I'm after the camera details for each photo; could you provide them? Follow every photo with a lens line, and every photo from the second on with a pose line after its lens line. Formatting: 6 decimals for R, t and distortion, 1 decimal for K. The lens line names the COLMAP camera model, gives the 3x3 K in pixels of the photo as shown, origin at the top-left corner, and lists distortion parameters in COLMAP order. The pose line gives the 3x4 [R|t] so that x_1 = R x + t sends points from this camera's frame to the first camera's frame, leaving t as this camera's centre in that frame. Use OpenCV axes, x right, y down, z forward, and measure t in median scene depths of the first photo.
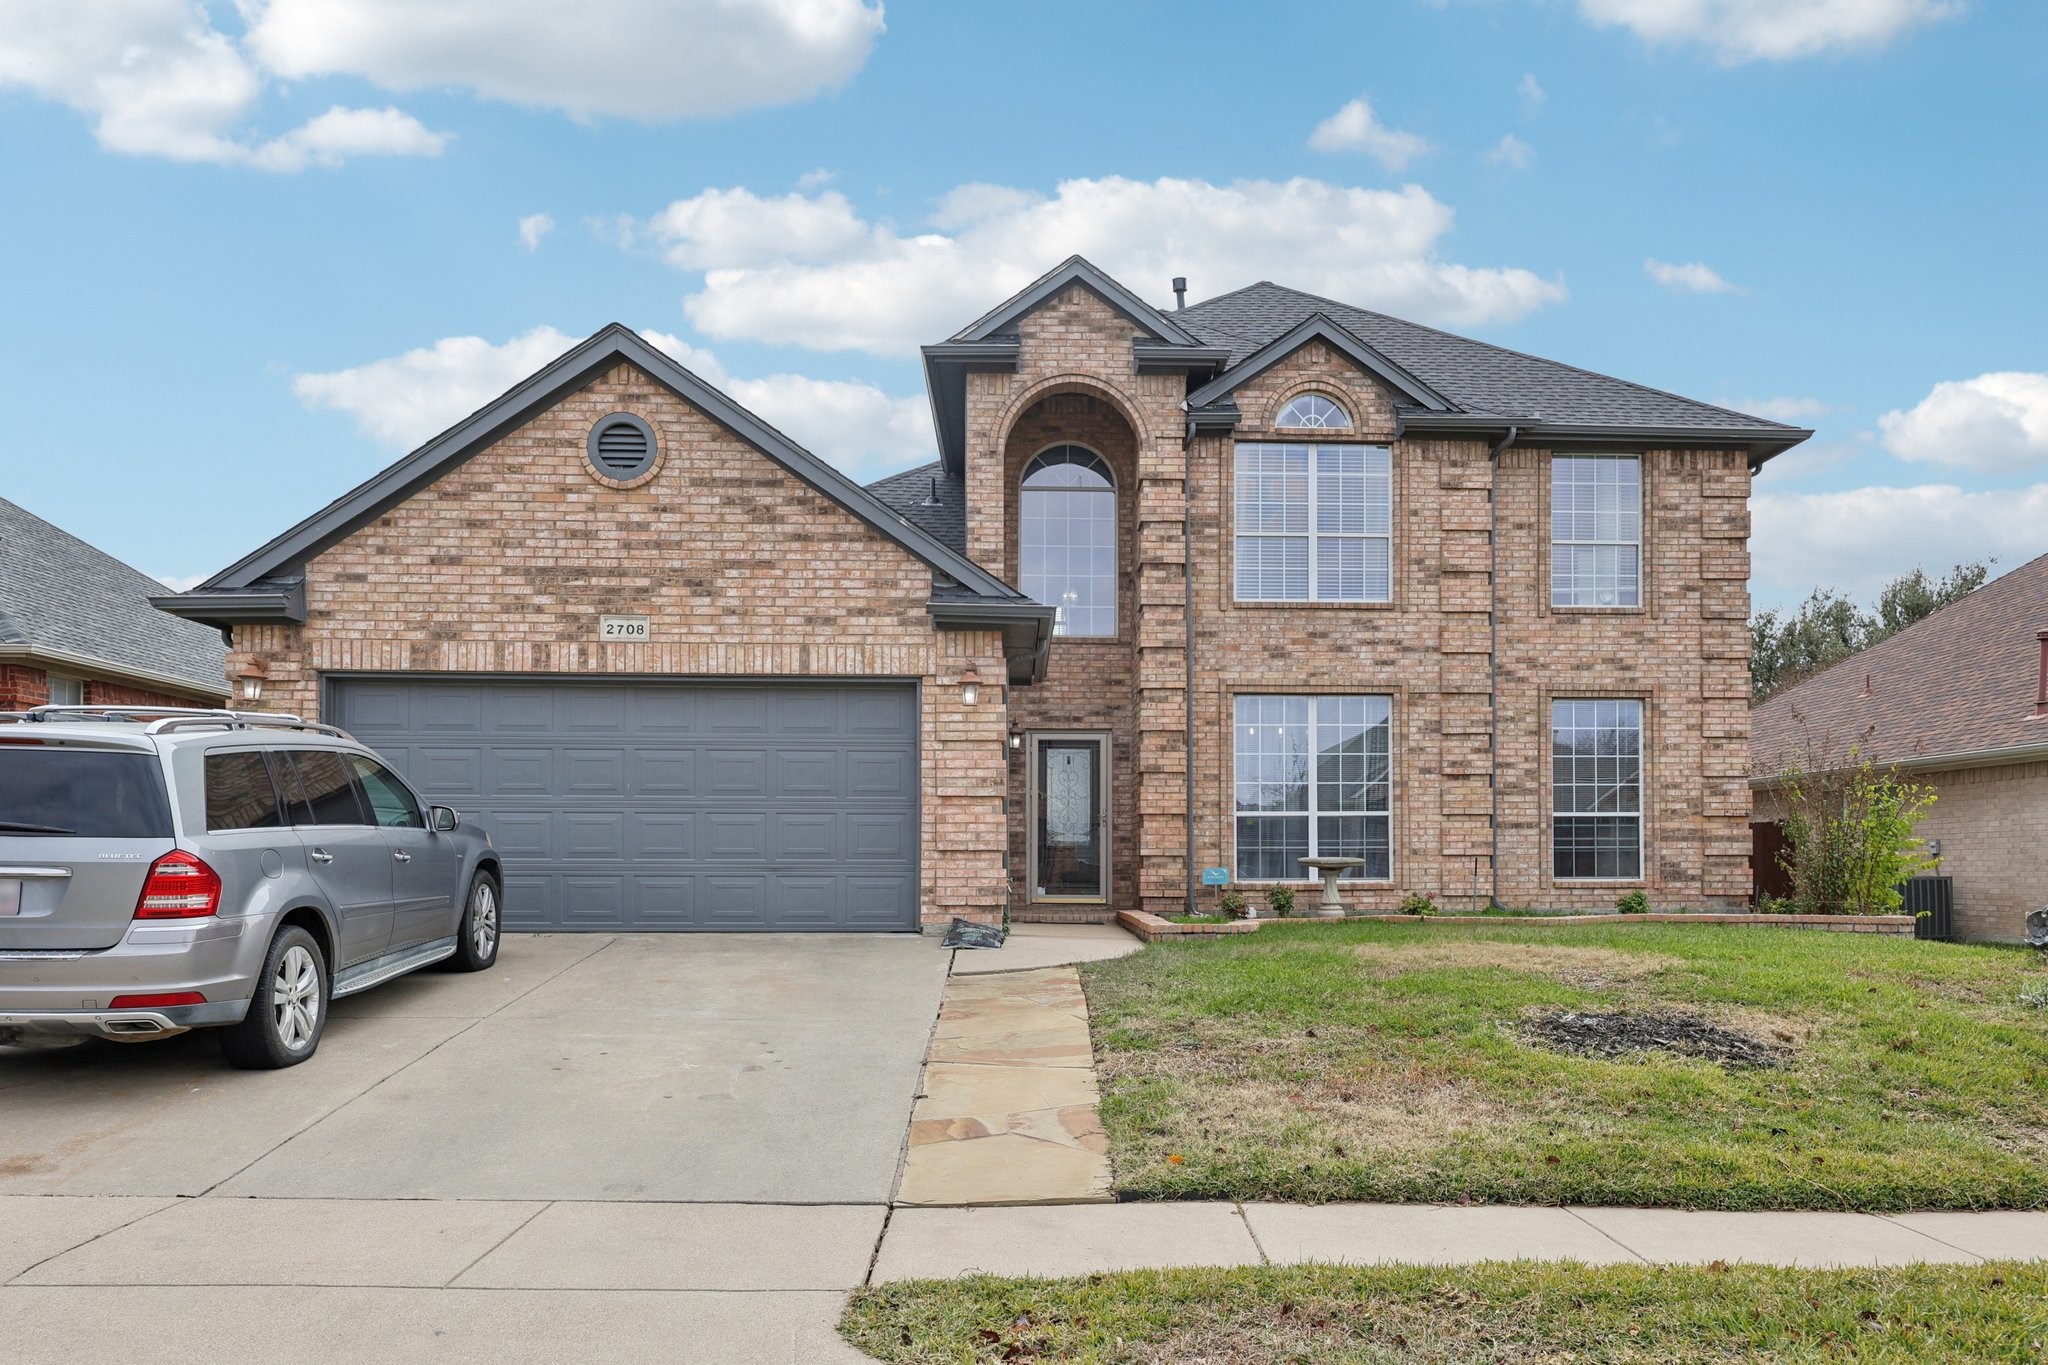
lens RADIAL K [[1633.1, 0, 1102.1], [0, 1633.1, 687.5], [0, 0, 1]] dist [-0.001883, -0.003623]
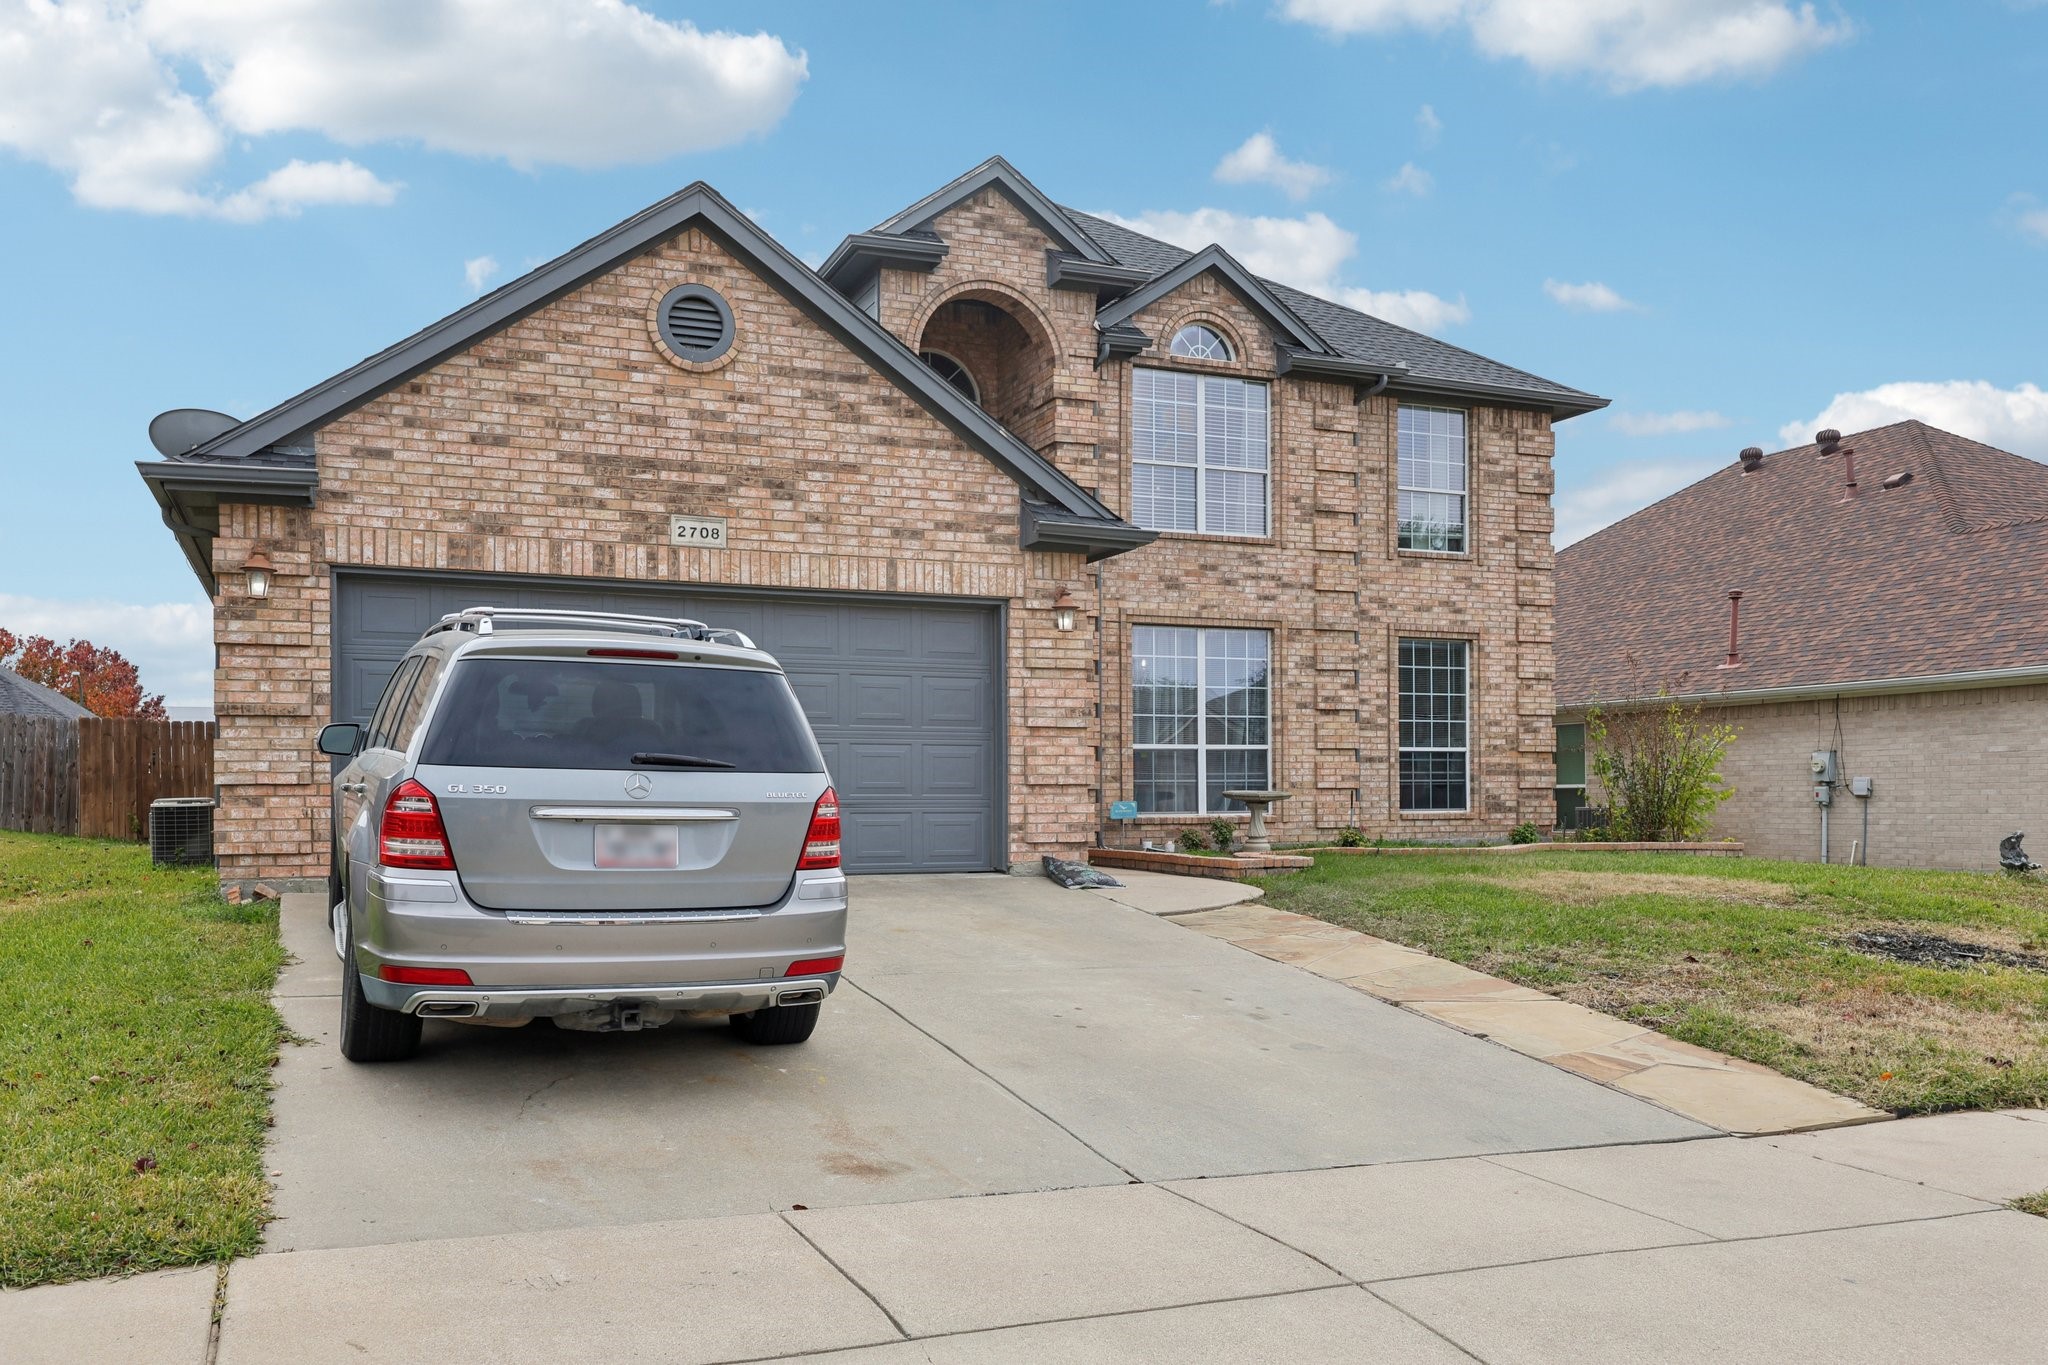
lens RADIAL K [[1718.0, 0, 1022.1], [0, 1718.0, 621.2], [0, 0, 1]] dist [-0.002802, -0.001705]
pose [[0.938094, 0.032625, 0.344841, -0.338153], [-0.034885, 0.999391, 0.000348, 0.004251], [-0.344620, -0.012356, 0.938661, 0.056439]]
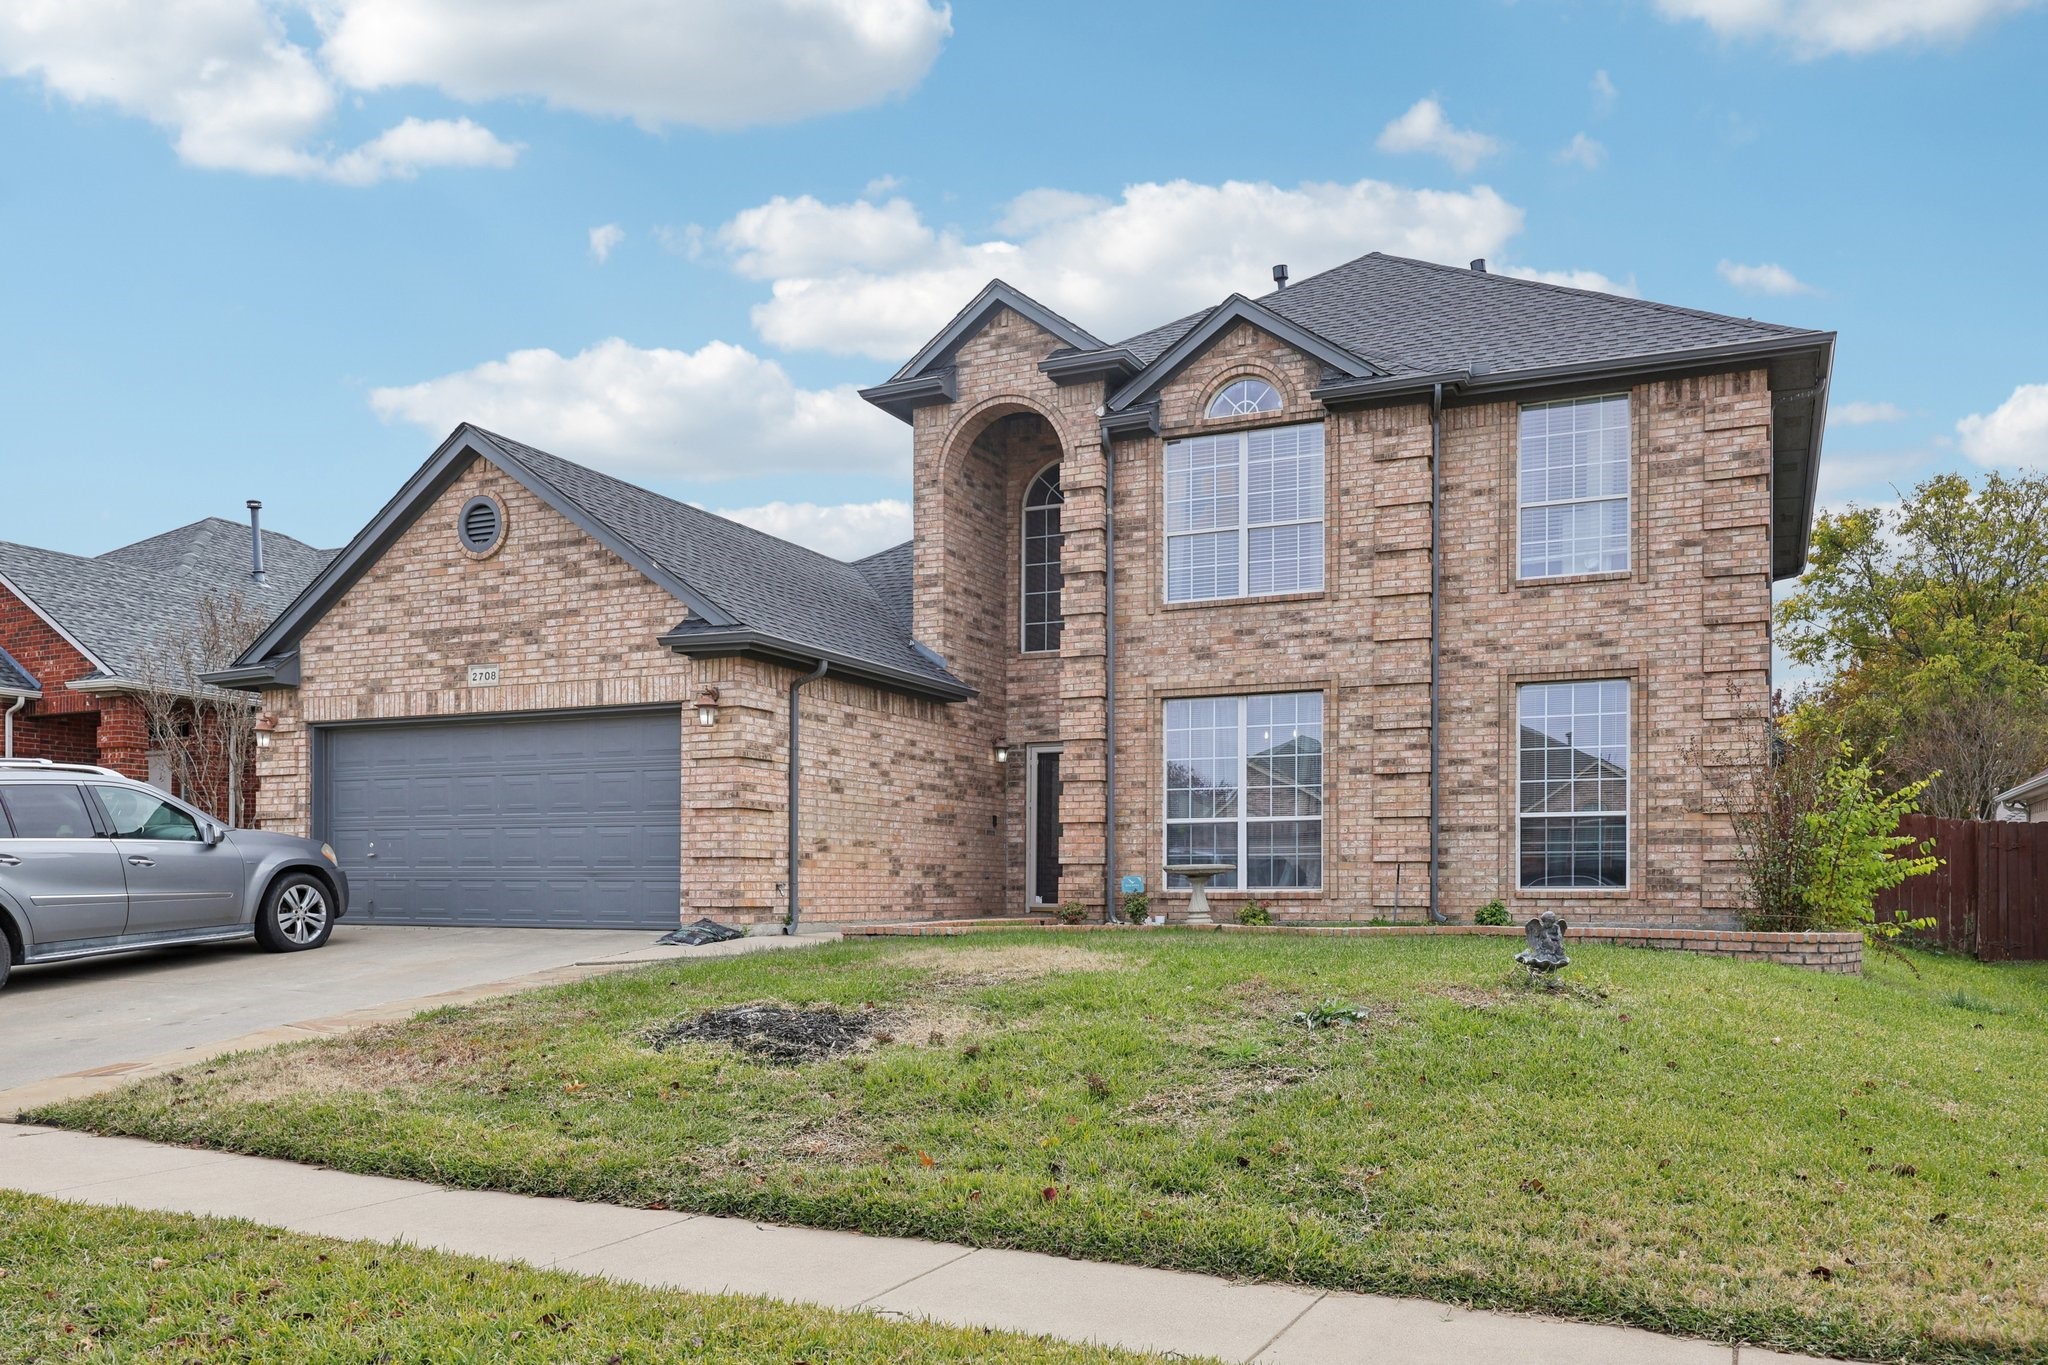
lens RADIAL K [[1630.0, 0, 1026.0], [0, 1630.0, 741.2], [0, 0, 1]] dist [-0.006725, -0.003784]
pose [[0.875537, -0.041811, -0.481339, 0.480788], [0.051095, 0.998675, 0.006191, 0.019200], [0.480442, -0.030014, 0.876513, 0.104997]]
